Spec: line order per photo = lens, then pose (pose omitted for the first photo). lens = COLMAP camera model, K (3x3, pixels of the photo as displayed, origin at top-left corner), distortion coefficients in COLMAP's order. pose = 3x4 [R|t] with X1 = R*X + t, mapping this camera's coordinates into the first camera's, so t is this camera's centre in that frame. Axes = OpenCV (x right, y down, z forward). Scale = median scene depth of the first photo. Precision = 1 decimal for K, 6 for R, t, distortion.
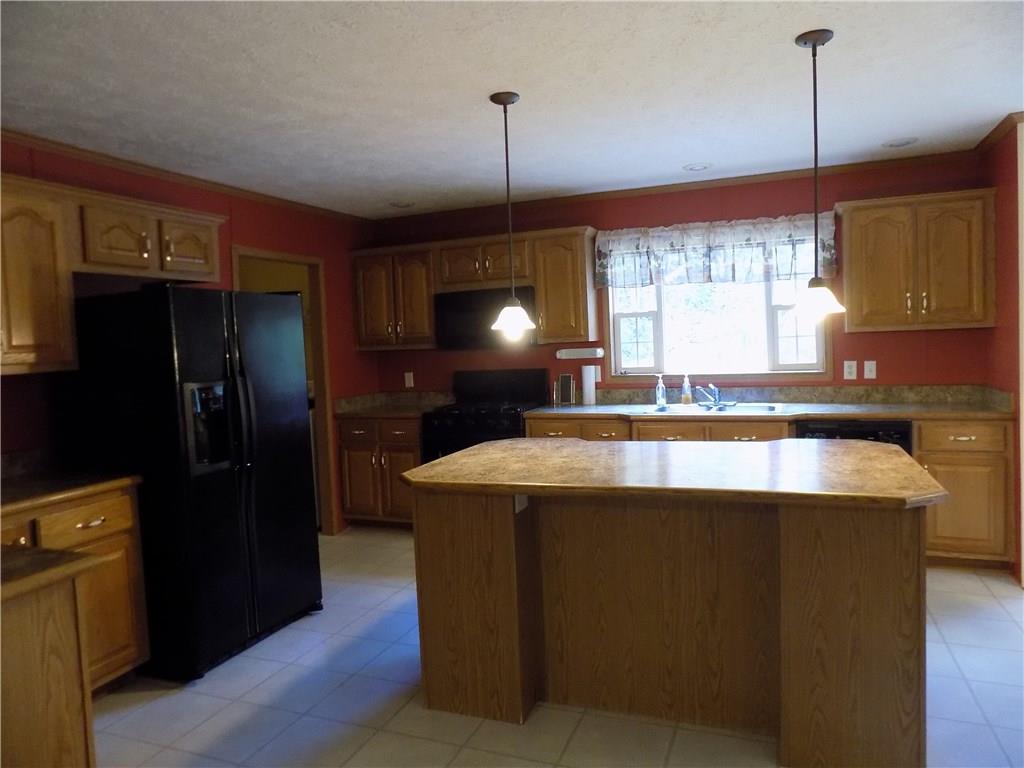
lens RADIAL K [[697.2, 0, 521.4], [0, 697.2, 376.8], [0, 0, 1]] dist [-0.072418, 0.067120]
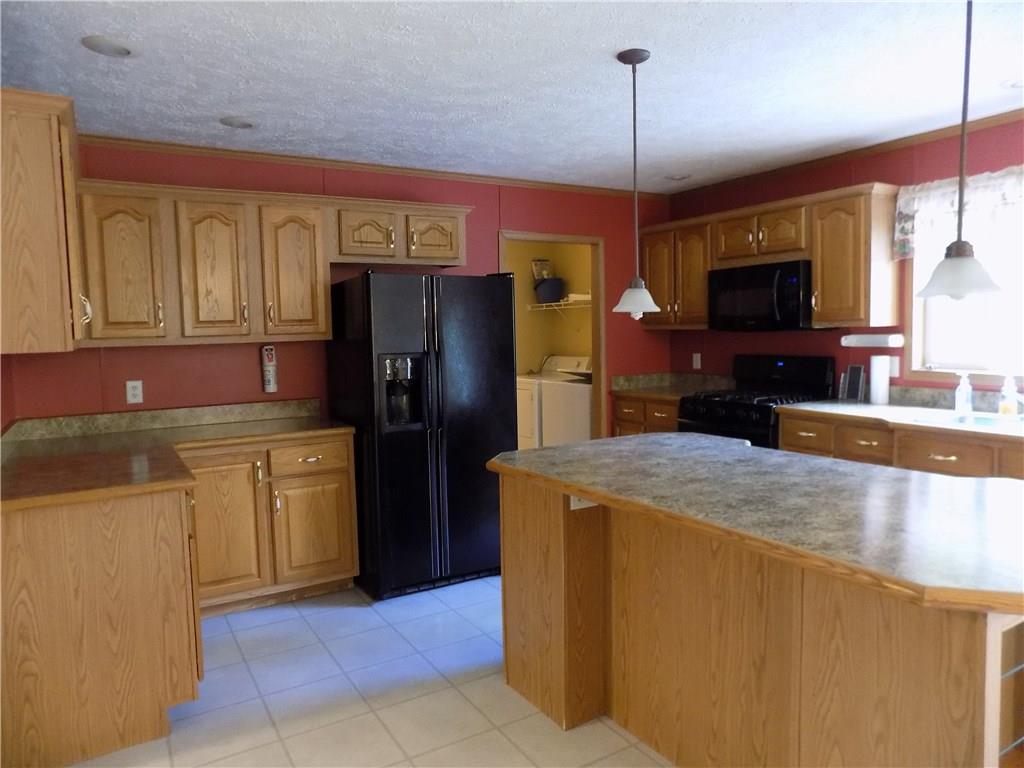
lens RADIAL K [[697.2, 0, 516.9], [0, 697.2, 378.6], [0, 0, 1]] dist [-0.072418, 0.067120]
pose [[0.794260, 0.069022, -0.603645, 0.349422], [-0.044969, 0.997480, 0.054885, -0.020619], [0.605911, -0.016448, 0.795362, 0.151114]]
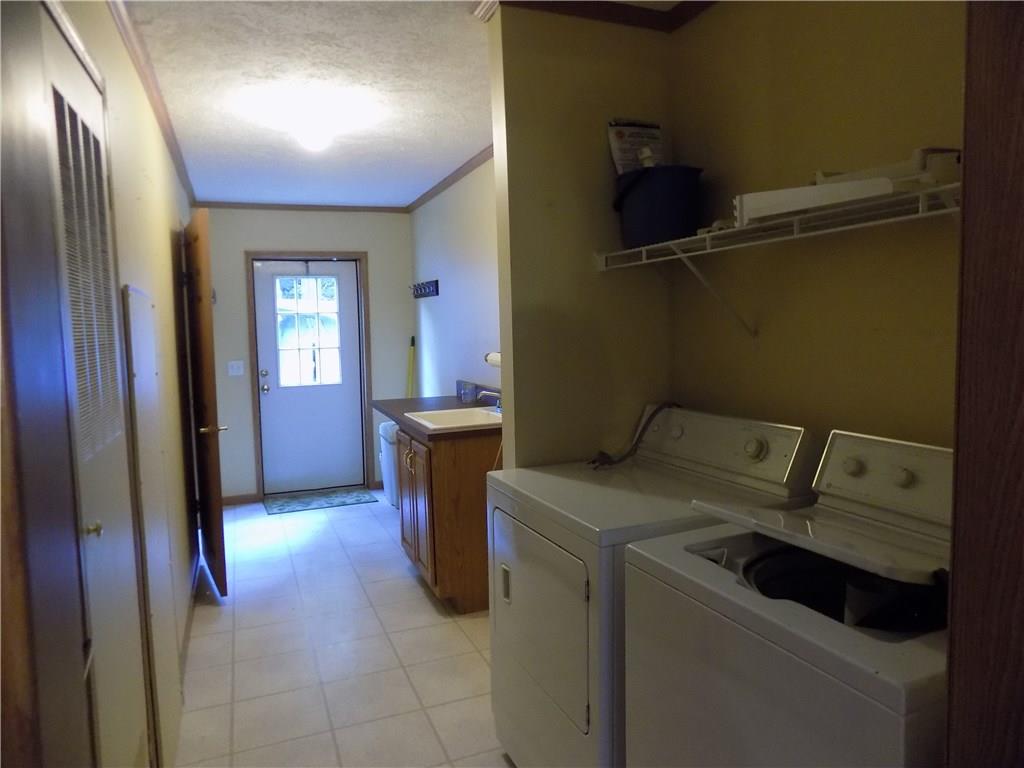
lens RADIAL K [[697.2, 0, 510.8], [0, 697.2, 382.1], [0, 0, 1]] dist [-0.072418, 0.067120]
pose [[0.677092, 0.083156, -0.731185, -0.390013], [-0.032846, 0.996020, 0.082859, -0.053668], [0.735165, -0.032086, 0.677128, 1.227365]]
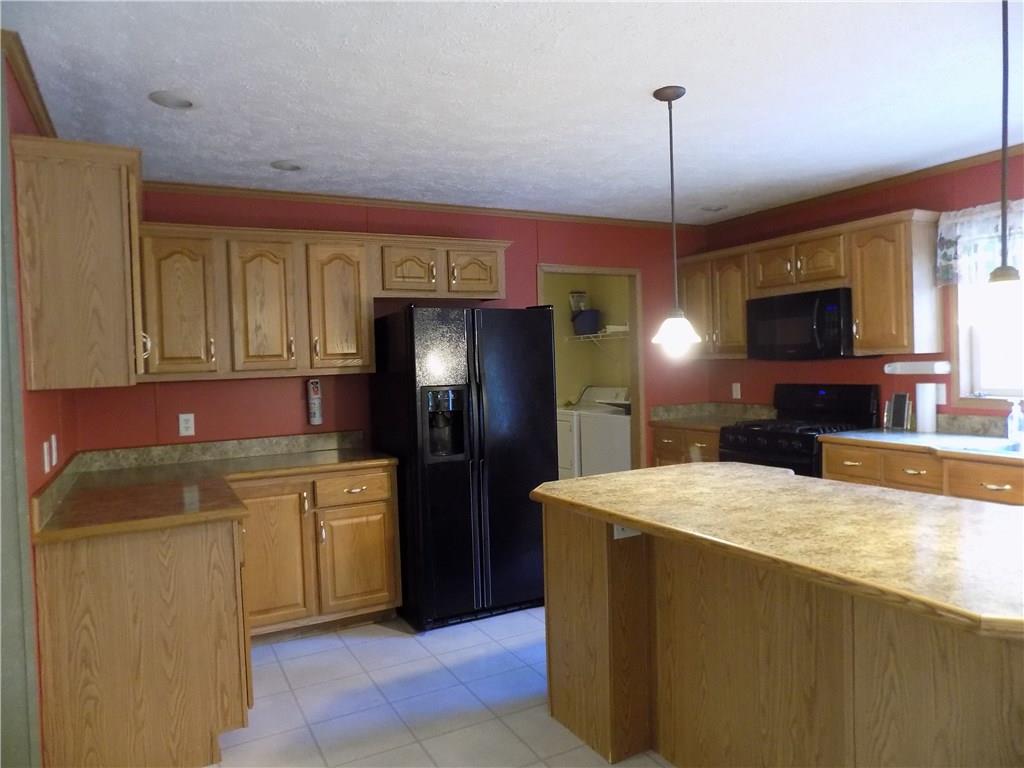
lens RADIAL K [[697.2, 0, 516.7], [0, 697.2, 377.7], [0, 0, 1]] dist [-0.072418, 0.067120]
pose [[0.762210, 0.033111, -0.646483, 0.351718], [-0.034839, 0.999342, 0.010108, -0.019713], [0.646392, 0.014819, 0.762862, 0.137924]]
